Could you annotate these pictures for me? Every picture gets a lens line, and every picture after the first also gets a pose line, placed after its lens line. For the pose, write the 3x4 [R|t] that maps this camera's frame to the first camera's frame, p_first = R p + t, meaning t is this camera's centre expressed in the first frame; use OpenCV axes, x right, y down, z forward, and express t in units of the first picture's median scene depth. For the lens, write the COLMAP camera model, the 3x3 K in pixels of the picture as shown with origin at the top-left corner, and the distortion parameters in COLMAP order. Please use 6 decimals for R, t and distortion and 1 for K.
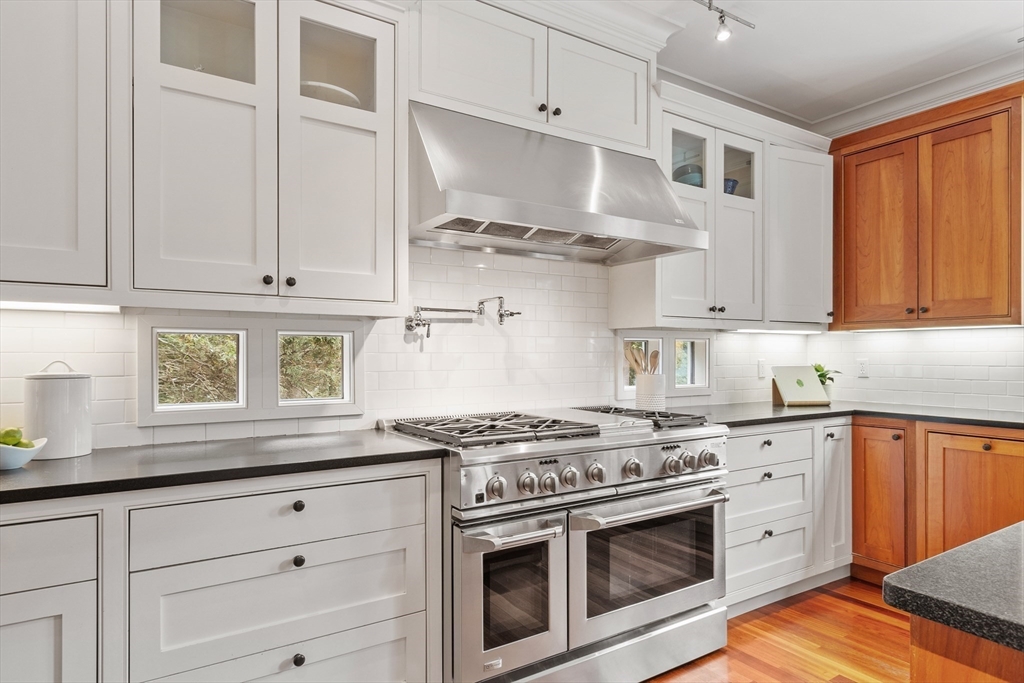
lens RADIAL K [[577.9, 0, 511.5], [0, 577.9, 355.9], [0, 0, 1]] dist [0.001465, 0.000366]
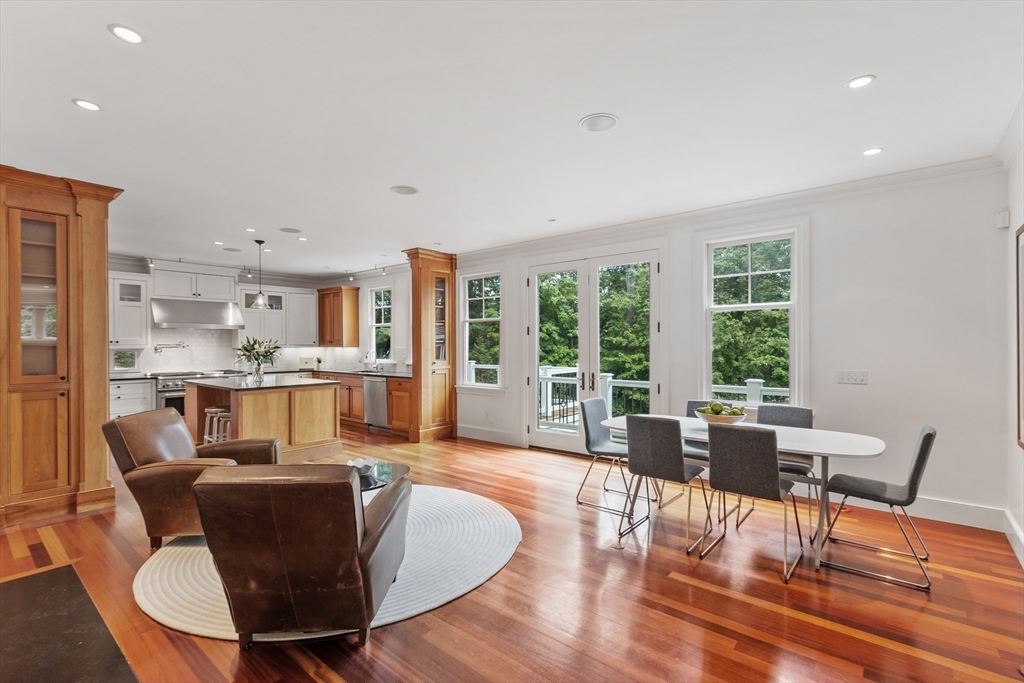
lens RADIAL K [[469.5, 0, 512.0], [0, 469.5, 341.5], [0, 0, 1]] dist [-0.000509, -0.001274]
pose [[0.954595, 0.000182, 0.297908, 0.949947], [0.002480, 0.999960, -0.008557, -0.055791], [-0.297898, 0.008907, 0.954556, -2.210238]]
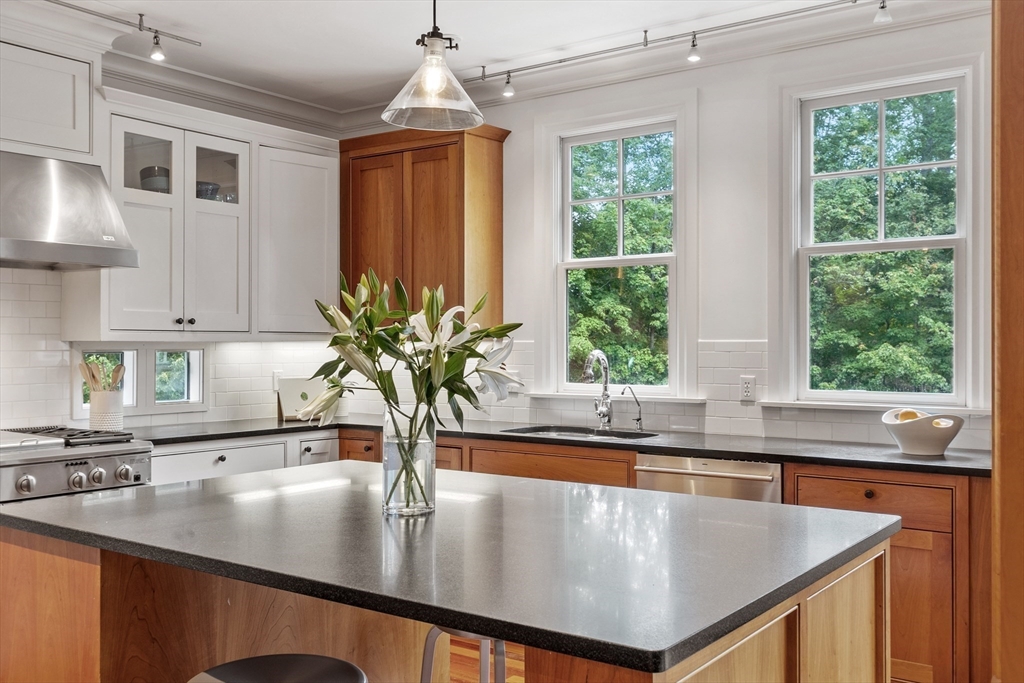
lens RADIAL K [[948.1, 0, 512.0], [0, 948.1, 341.5], [0, 0, 1]] dist [0.006560, -0.000504]
pose [[0.928824, 0.003022, 0.370509, 0.276228], [-0.000365, 0.999974, -0.007241, -0.036134], [-0.370522, 0.006590, 0.928801, -0.643699]]
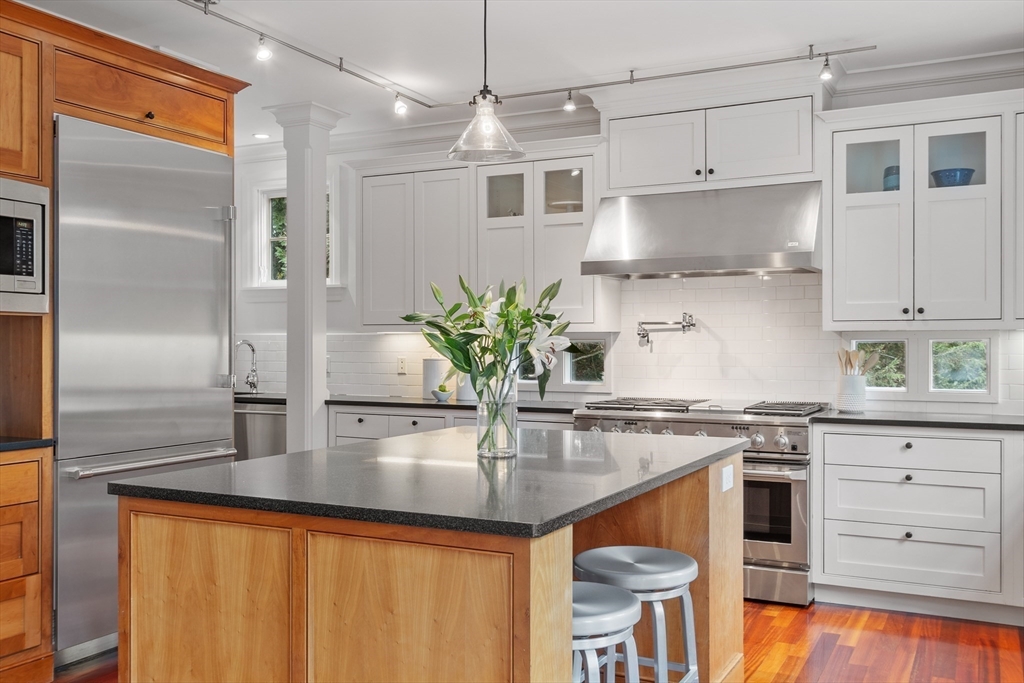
lens RADIAL K [[948.1, 0, 512.0], [0, 948.1, 341.5], [0, 0, 1]] dist [0.006560, -0.000504]
pose [[0.505384, -0.000142, -0.862894, 1.392833], [-0.003261, 0.999993, -0.002075, -0.023214], [0.862888, 0.003863, 0.505380, -0.393160]]
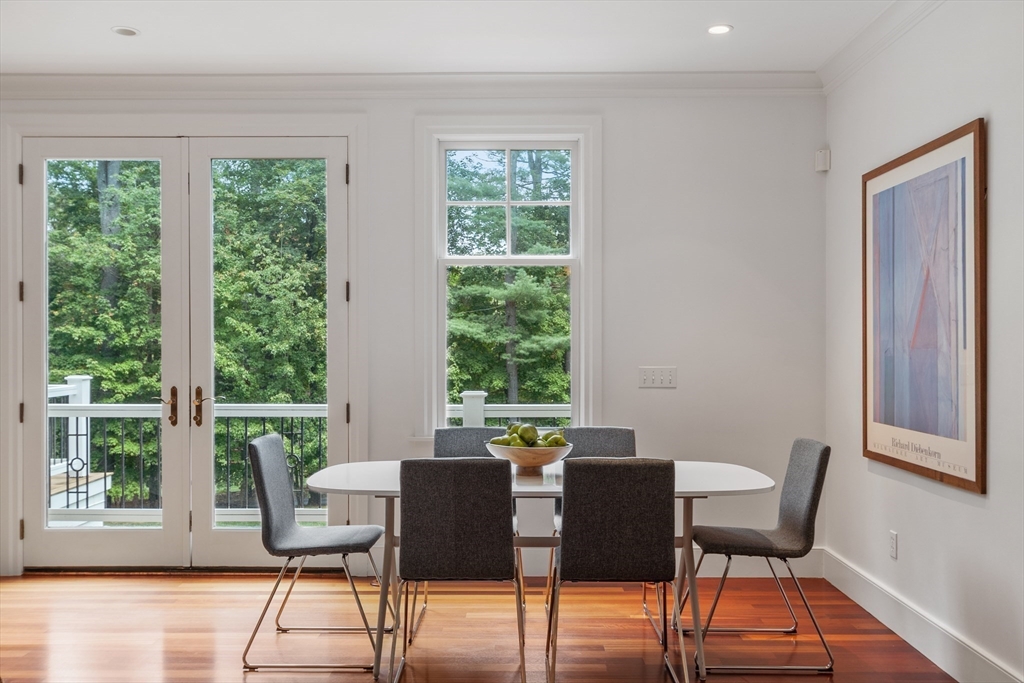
lens RADIAL K [[898.5, 0, 507.4], [0, 898.5, 351.5], [0, 0, 1]] dist [0.008456, 0.000747]
pose [[0.546607, -0.004124, 0.837379, 0.727799], [-0.000298, 0.999987, 0.005119, -0.016968], [-0.837389, -0.003048, 0.546599, -1.865726]]
